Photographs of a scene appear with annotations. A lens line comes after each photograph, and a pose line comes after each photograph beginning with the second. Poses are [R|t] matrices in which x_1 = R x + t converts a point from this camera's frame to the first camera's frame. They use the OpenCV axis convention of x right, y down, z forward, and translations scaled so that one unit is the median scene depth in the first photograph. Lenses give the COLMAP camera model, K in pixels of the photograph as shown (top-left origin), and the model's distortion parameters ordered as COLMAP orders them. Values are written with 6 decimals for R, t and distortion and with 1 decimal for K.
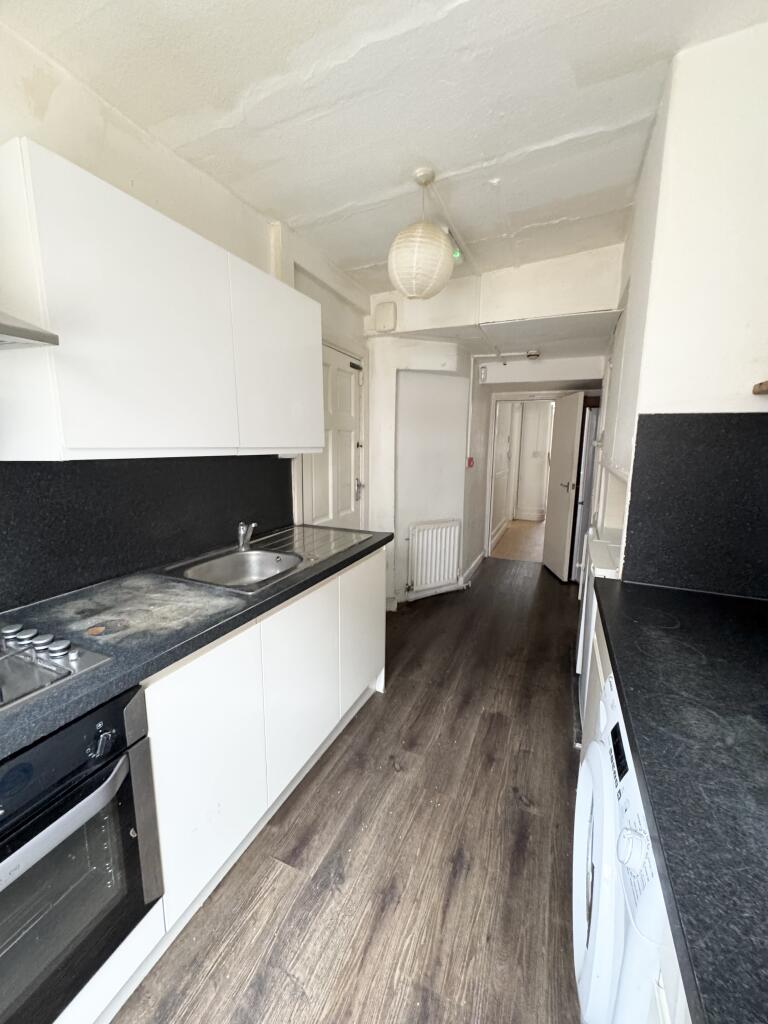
lens RADIAL K [[407.3, 0, 383.2], [0, 407.3, 510.8], [0, 0, 1]] dist [-0.003703, 0.000185]
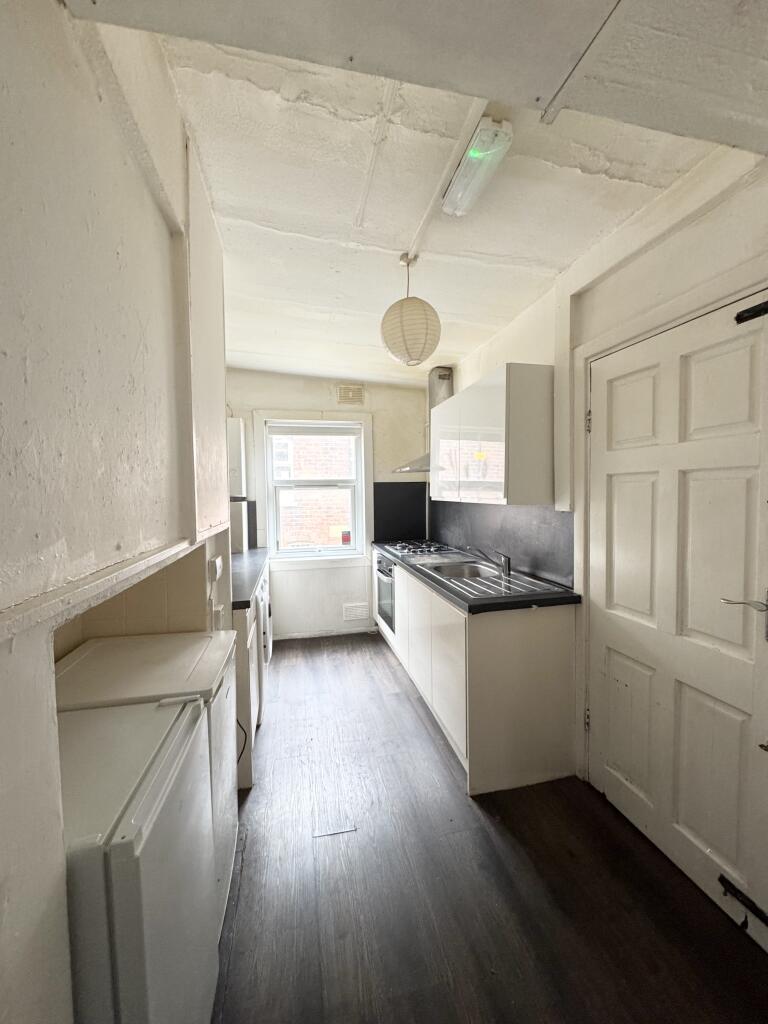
lens RADIAL K [[407.3, 0, 384.5], [0, 407.3, 510.6], [0, 0, 1]] dist [-0.003703, 0.000185]
pose [[-0.807003, 0.023097, -0.590096, 1.194615], [-0.094422, 0.981333, 0.167540, -0.465362], [0.582950, 0.190923, -0.789758, 2.836806]]
